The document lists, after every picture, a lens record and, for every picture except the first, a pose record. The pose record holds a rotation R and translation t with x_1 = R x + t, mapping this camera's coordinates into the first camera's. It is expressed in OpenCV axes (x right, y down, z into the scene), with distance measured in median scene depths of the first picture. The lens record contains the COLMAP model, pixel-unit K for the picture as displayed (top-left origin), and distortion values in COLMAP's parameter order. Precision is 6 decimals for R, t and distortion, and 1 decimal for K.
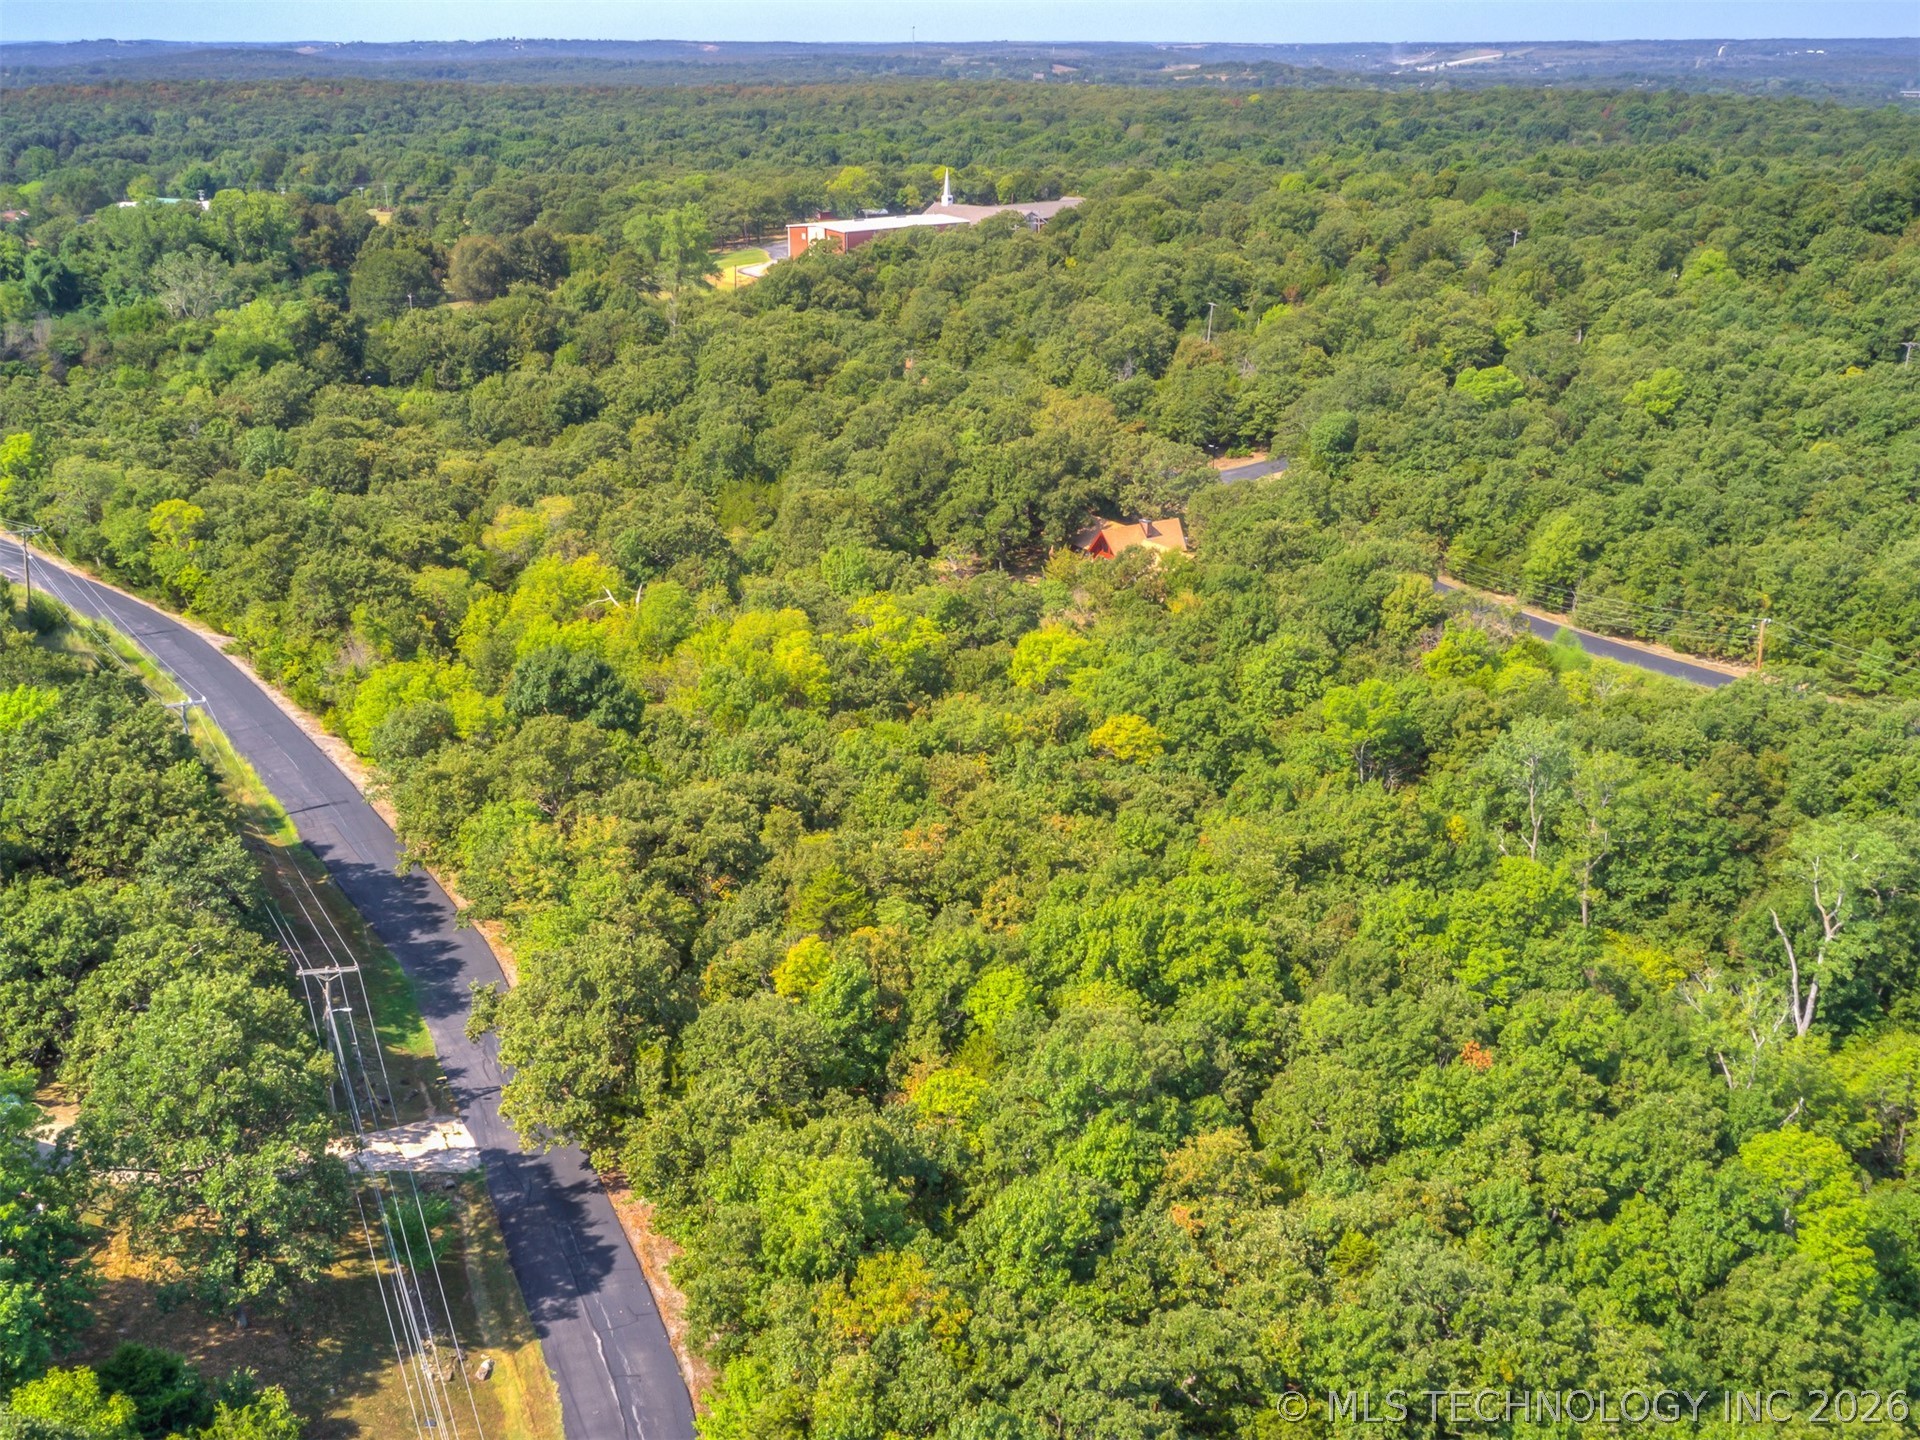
lens RADIAL K [[1880.6, 0, 956.5], [0, 1880.6, 725.3], [0, 0, 1]] dist [0.008260, 0.000000]
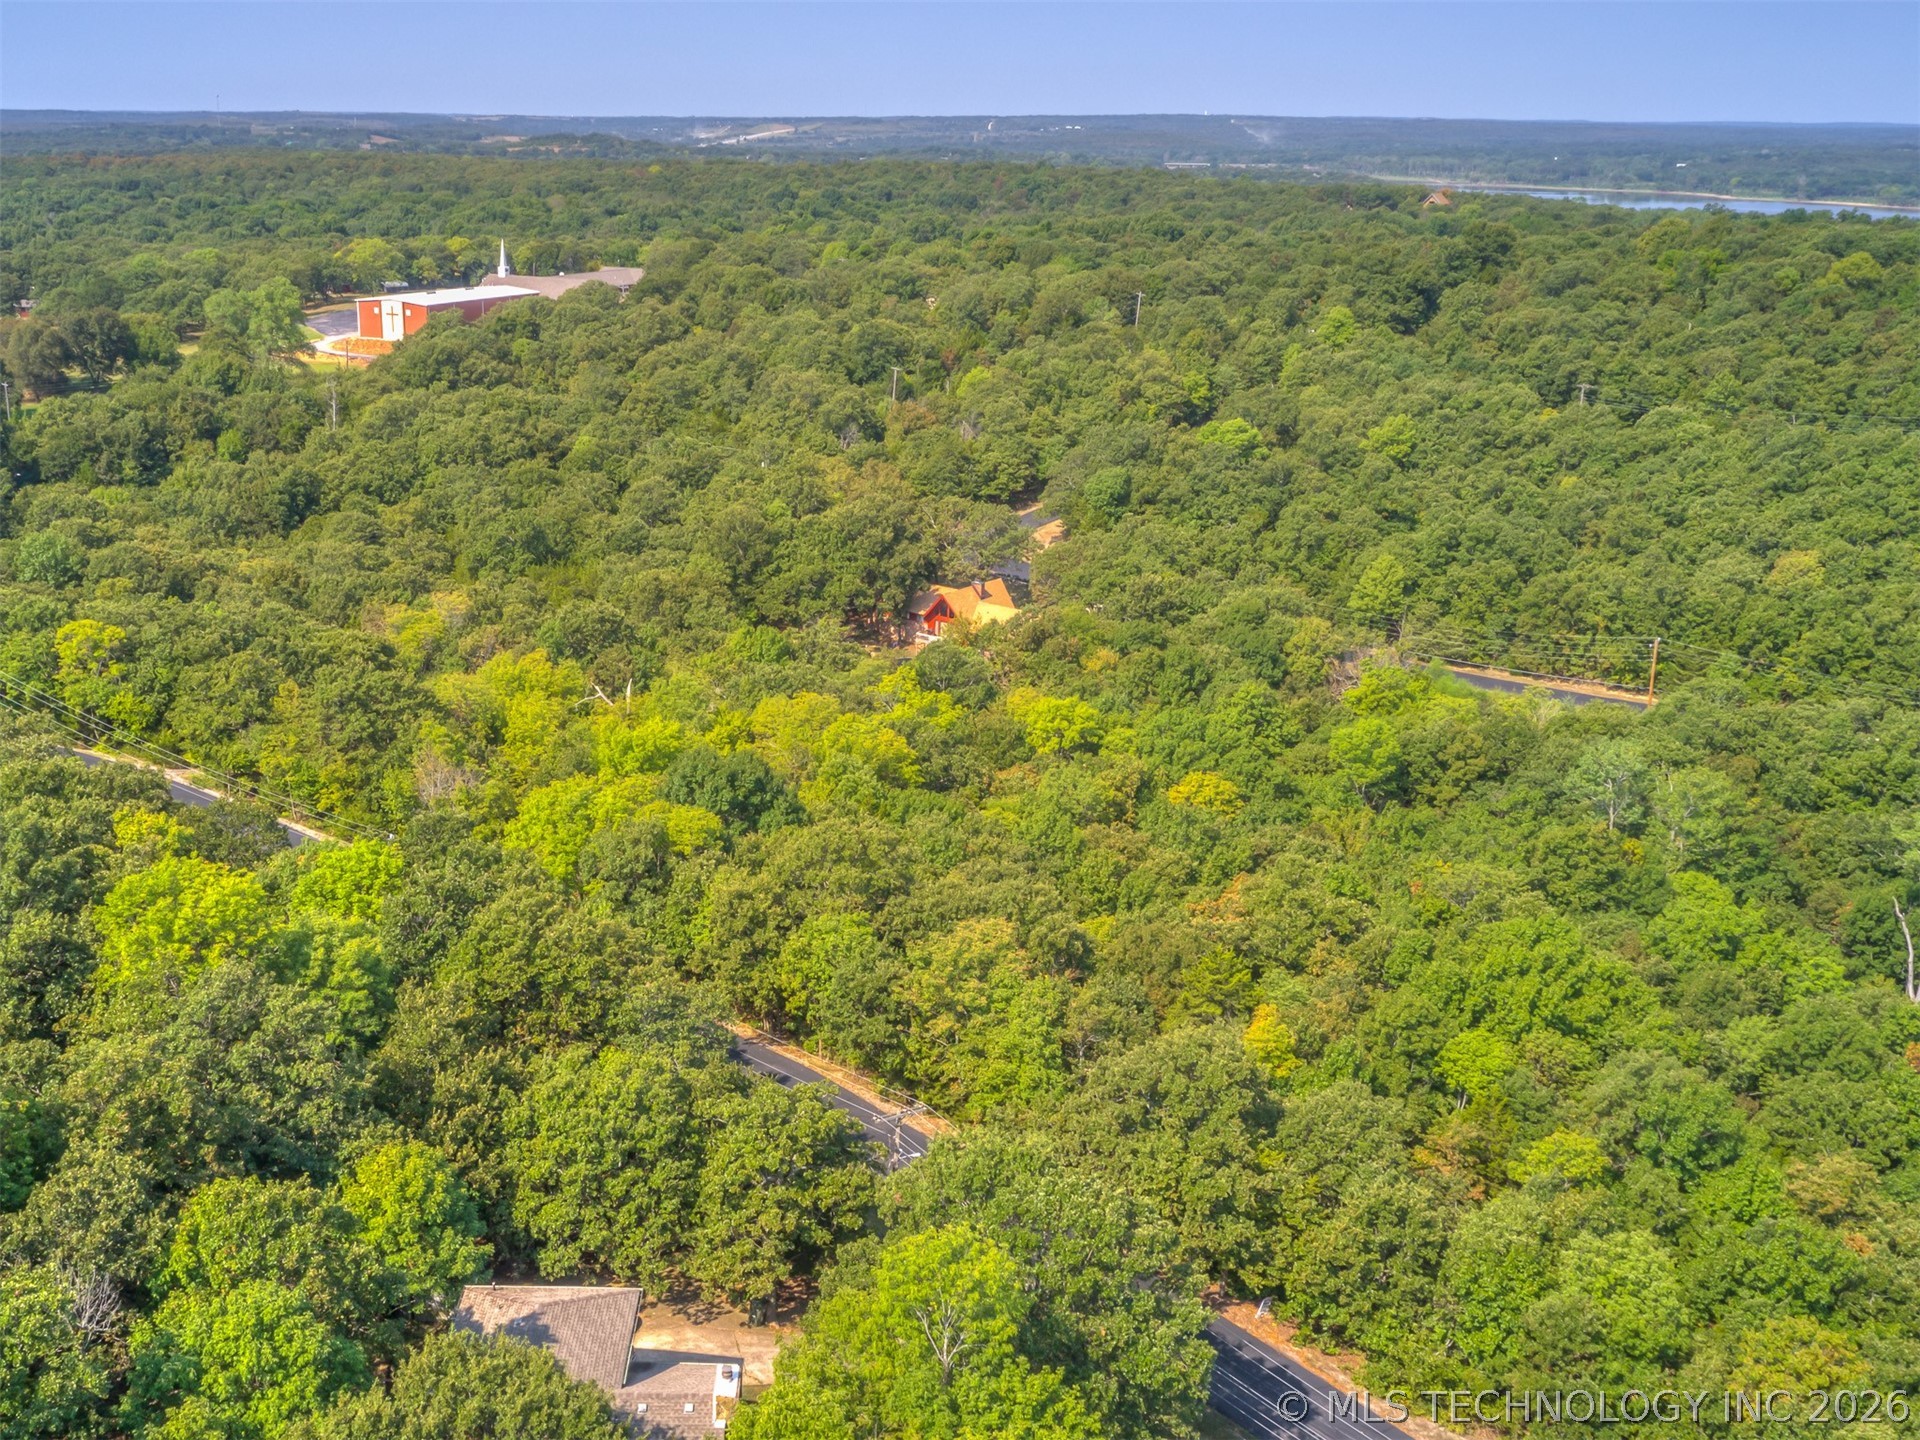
lens RADIAL K [[1880.6, 0, 948.4], [0, 1880.6, 724.5], [0, 0, 1]] dist [0.008260, 0.000000]
pose [[0.963686, -0.076440, 0.255865, -0.174026], [0.085093, 0.996110, -0.022906, -0.011379], [-0.253119, 0.043847, 0.966441, 0.035063]]
